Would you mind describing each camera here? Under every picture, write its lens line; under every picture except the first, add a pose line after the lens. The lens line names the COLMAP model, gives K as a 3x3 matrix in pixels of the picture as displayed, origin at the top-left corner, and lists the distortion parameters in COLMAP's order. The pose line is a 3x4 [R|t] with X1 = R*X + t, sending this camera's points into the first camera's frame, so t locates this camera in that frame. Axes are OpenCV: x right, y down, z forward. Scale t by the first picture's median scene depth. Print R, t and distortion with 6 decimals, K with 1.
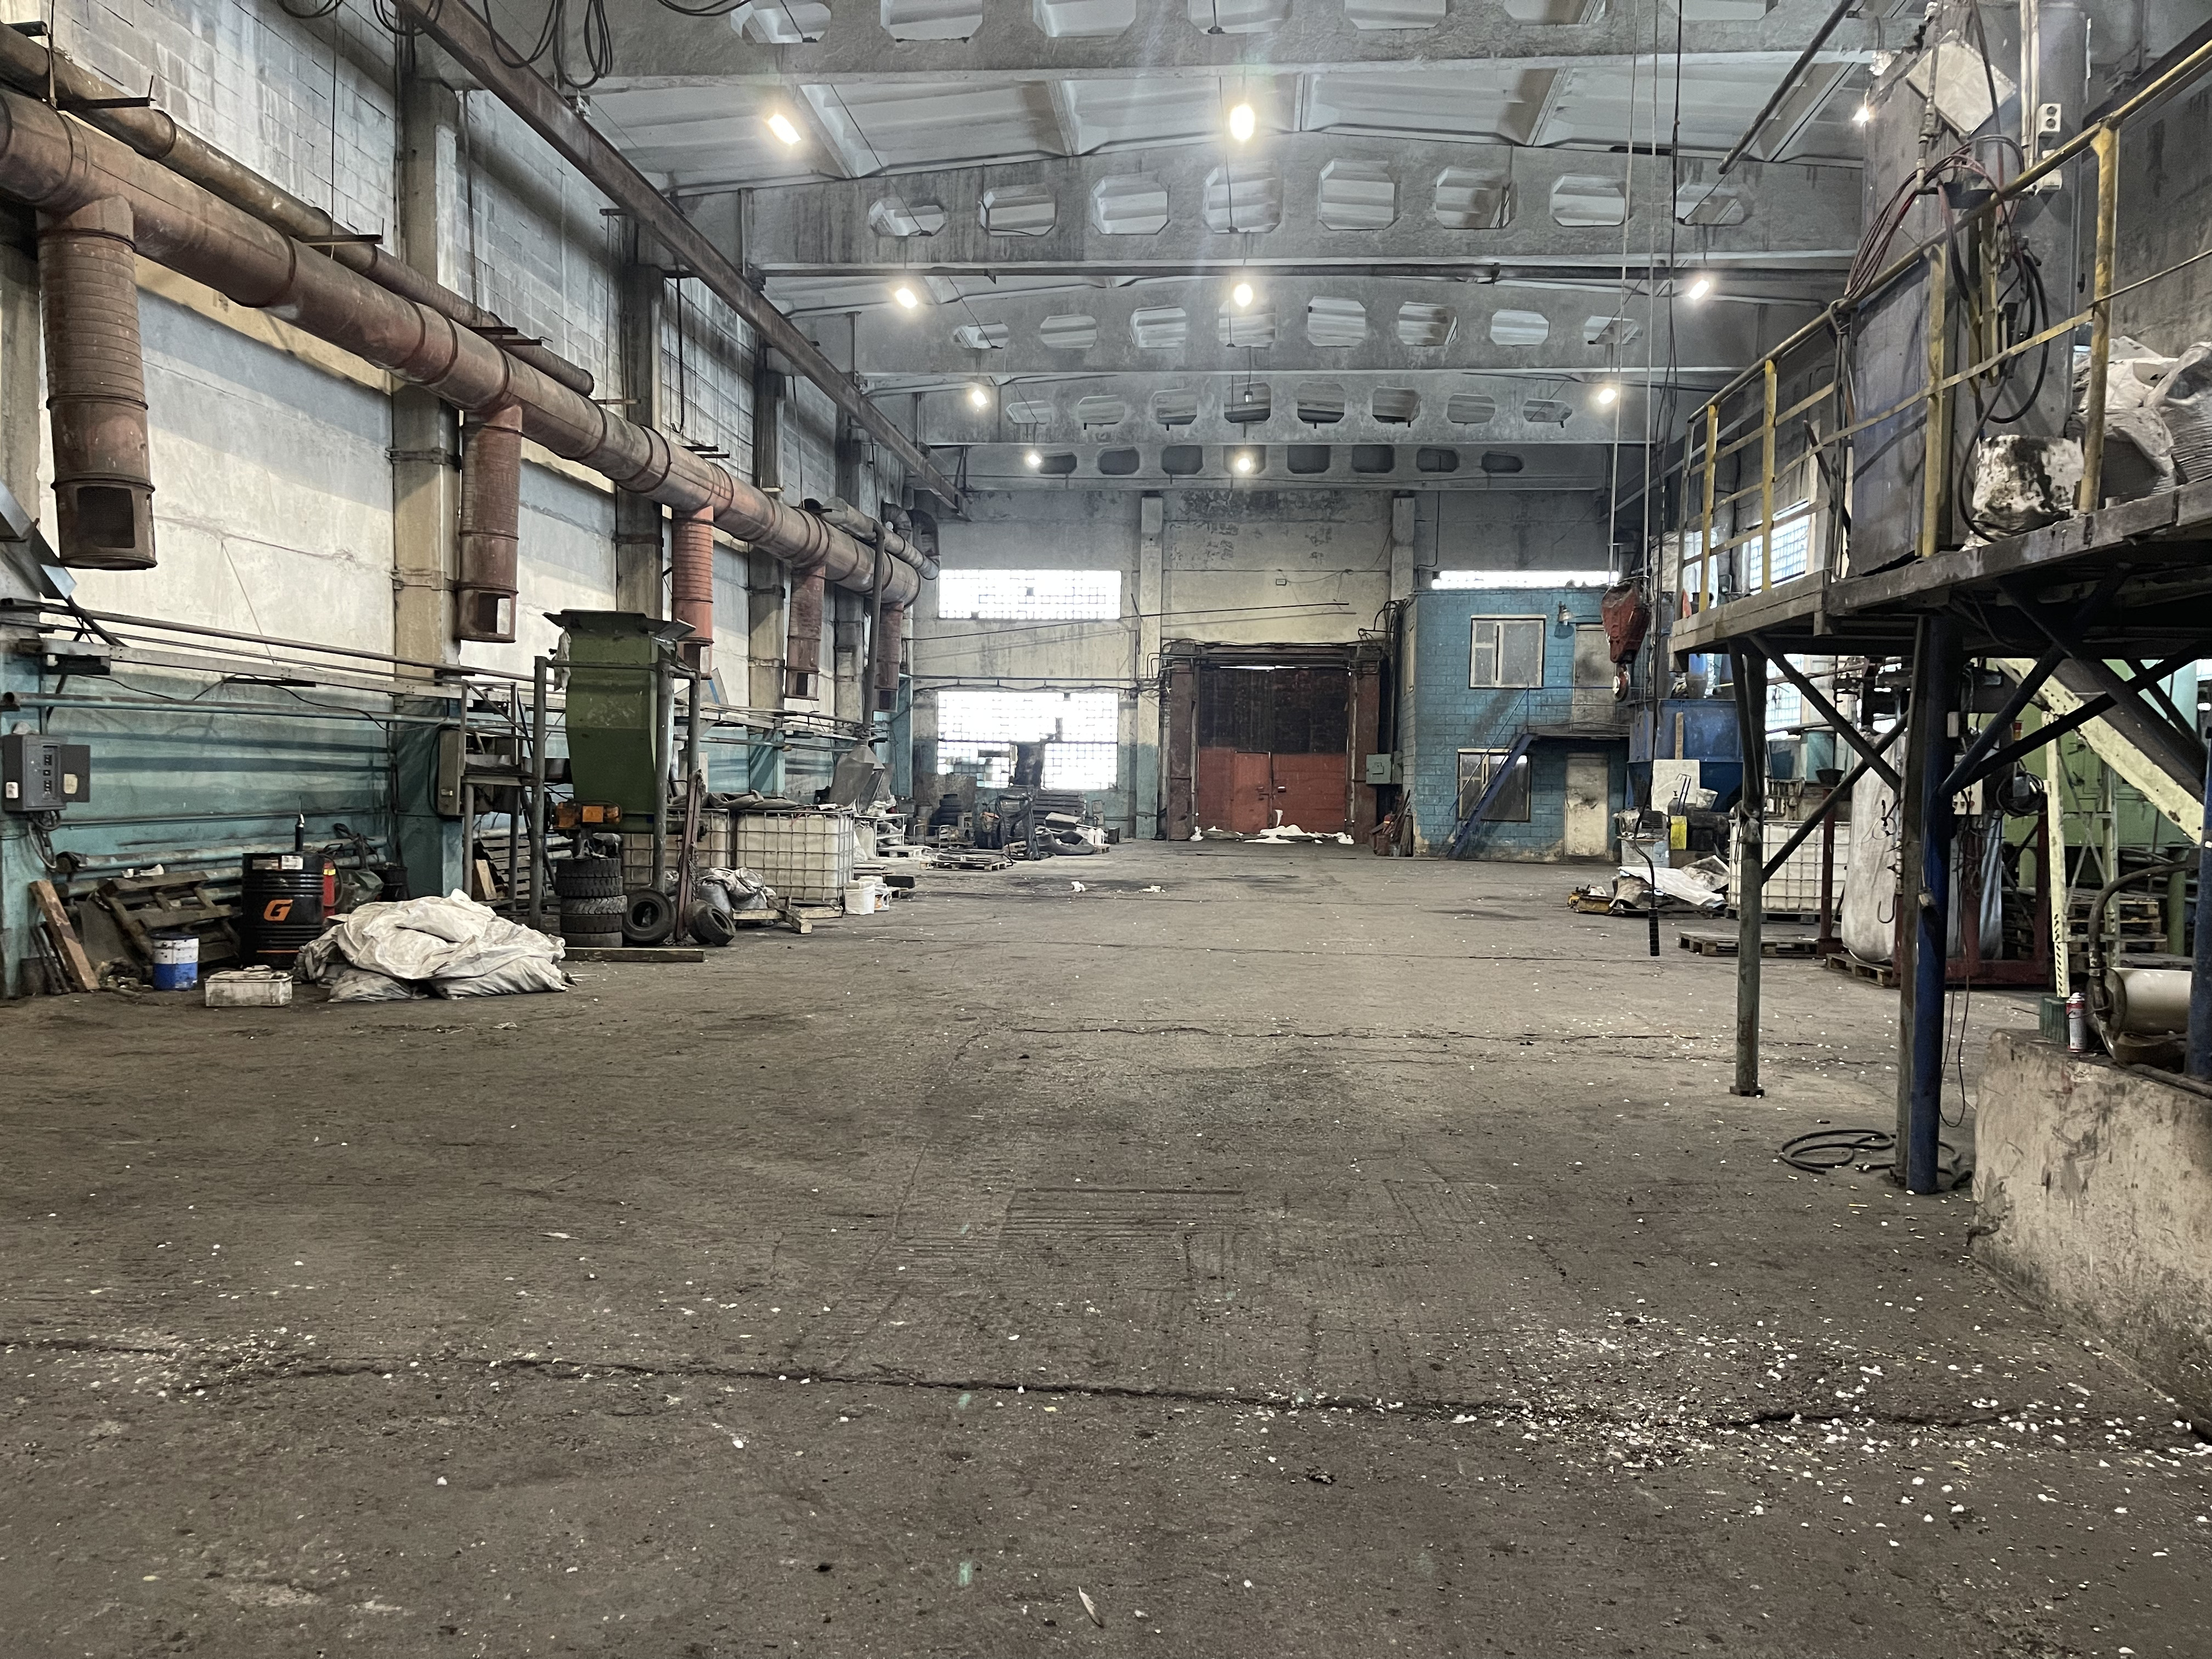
lens RADIAL K [[1632.2, 0, 1114.0], [0, 1632.2, 837.1], [0, 0, 1]] dist [0.067913, -0.092983]
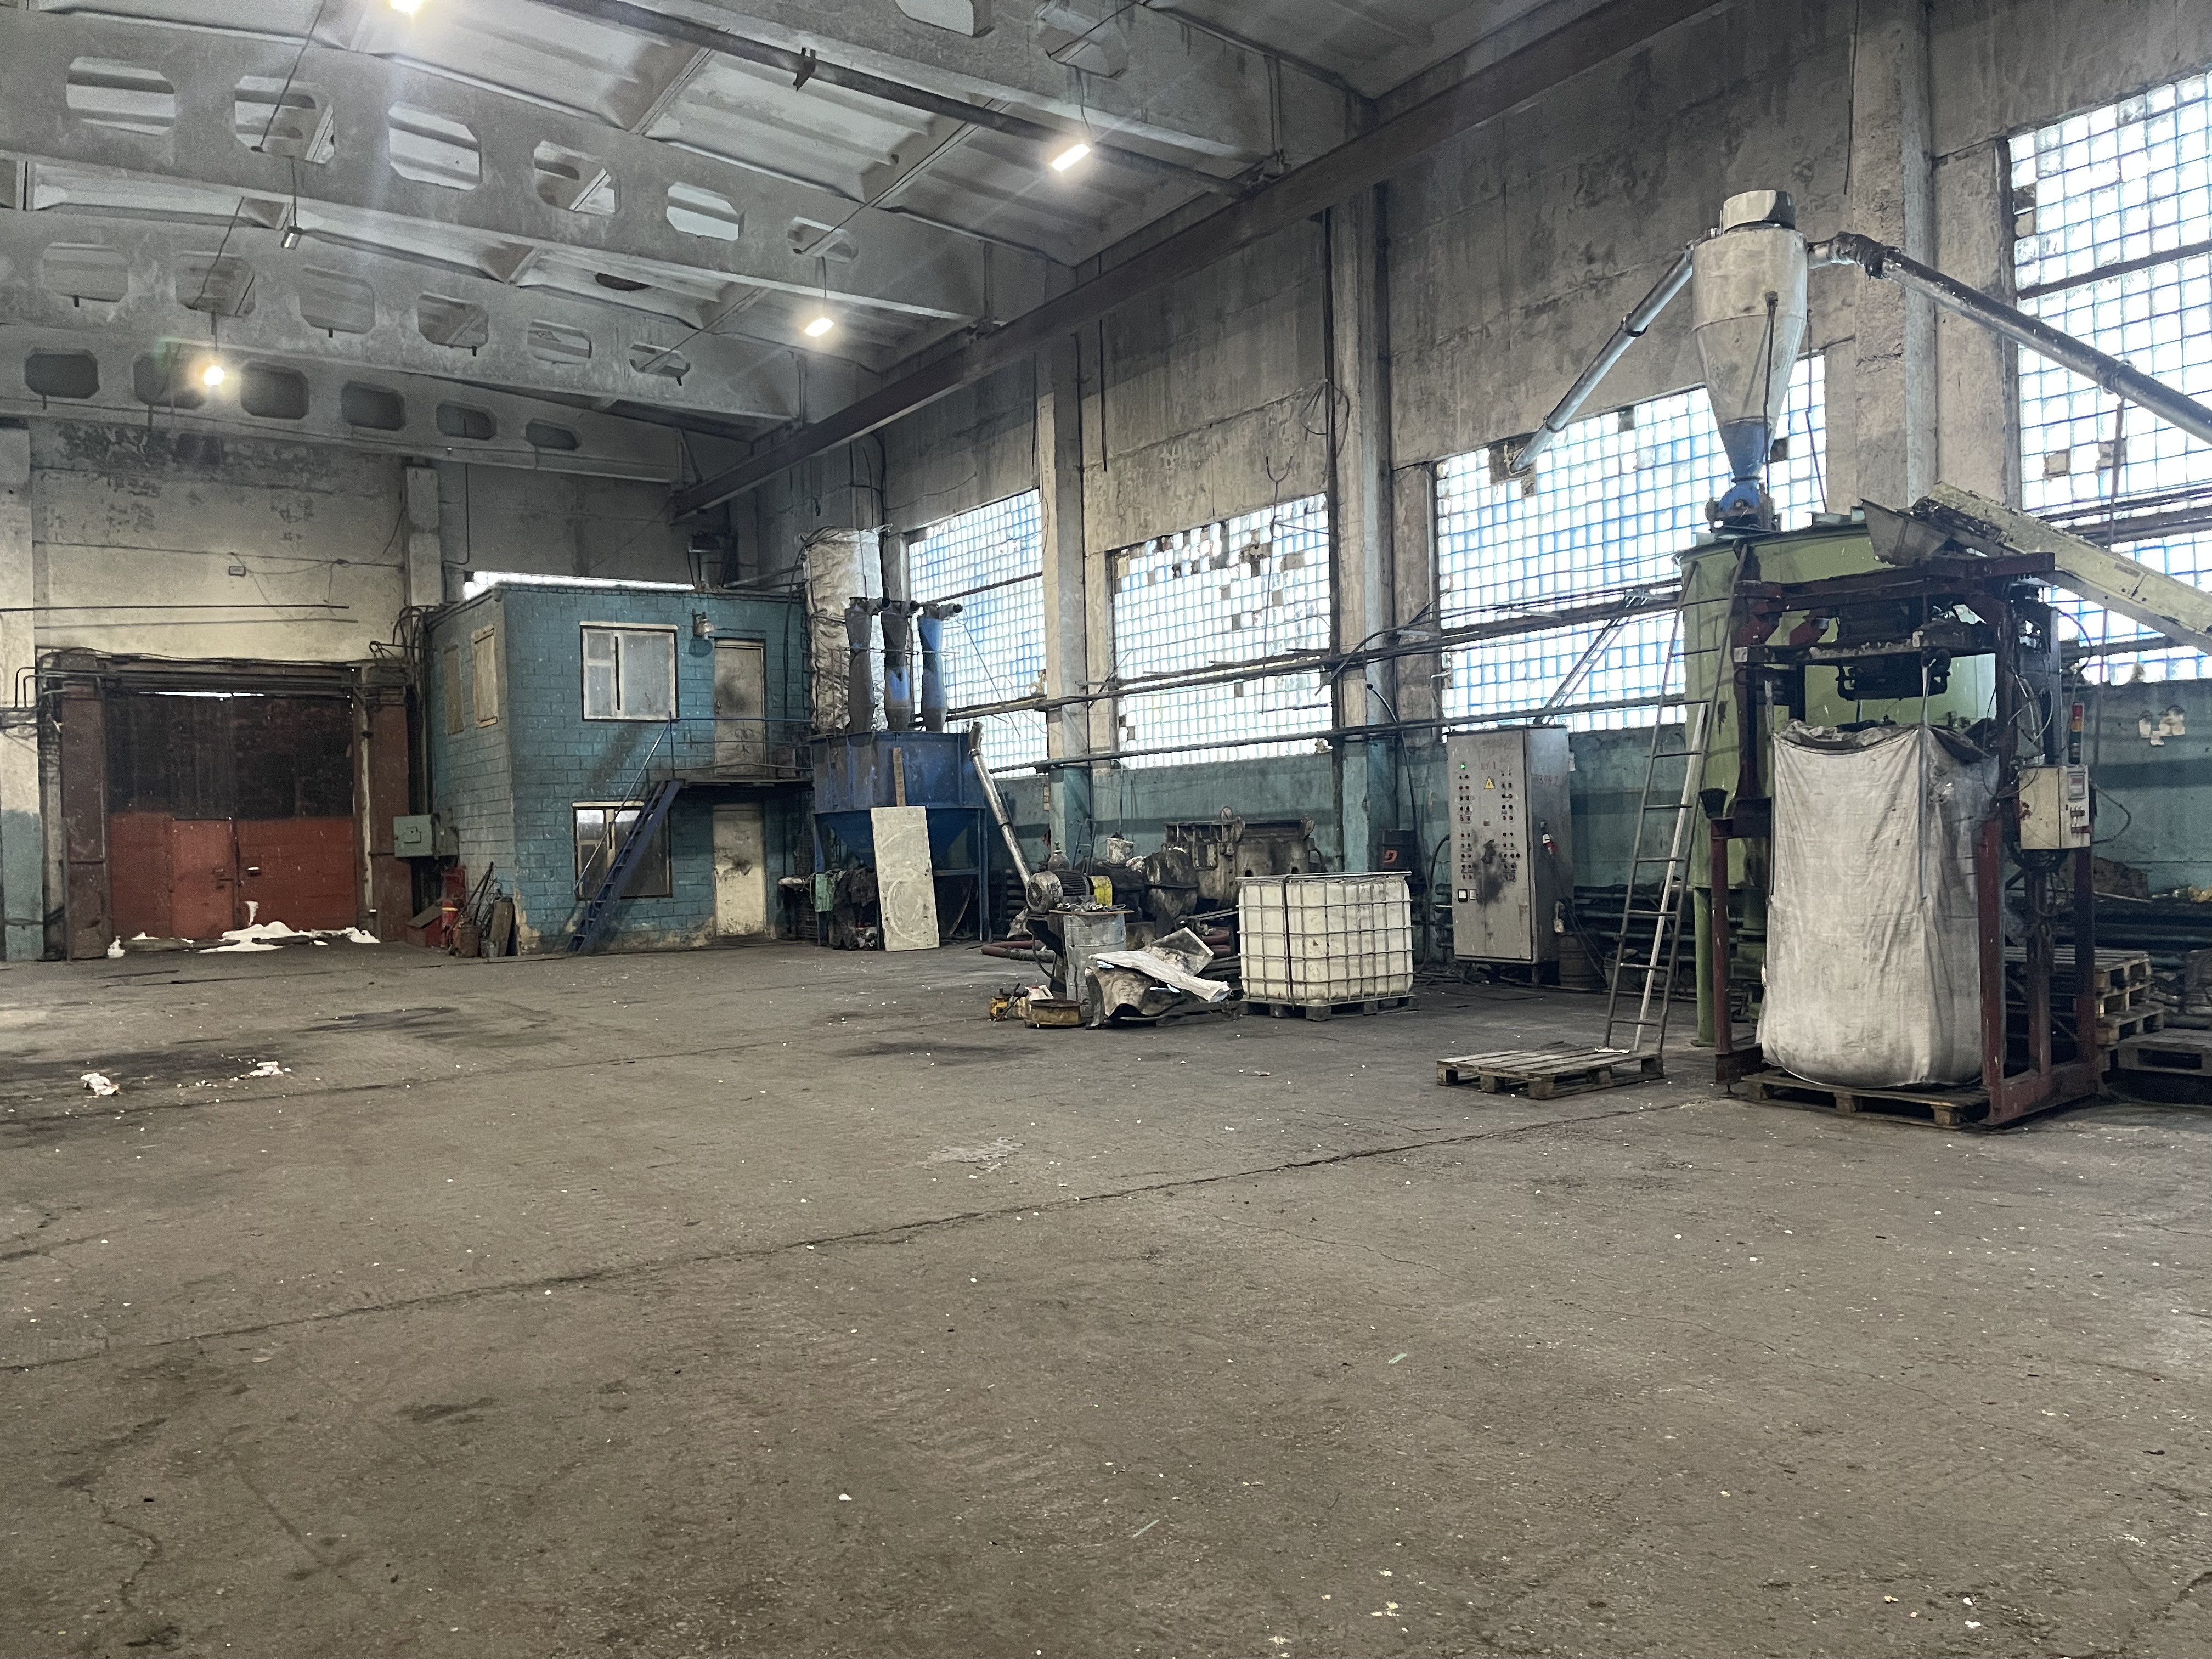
lens RADIAL K [[1632.2, 0, 1114.0], [0, 1632.2, 837.1], [0, 0, 1]] dist [0.067913, -0.092983]
pose [[0.773505, -0.039156, 0.632579, -0.058457], [0.063230, 0.997878, -0.015549, -0.010359], [-0.630628, 0.052025, 0.774340, 0.243556]]
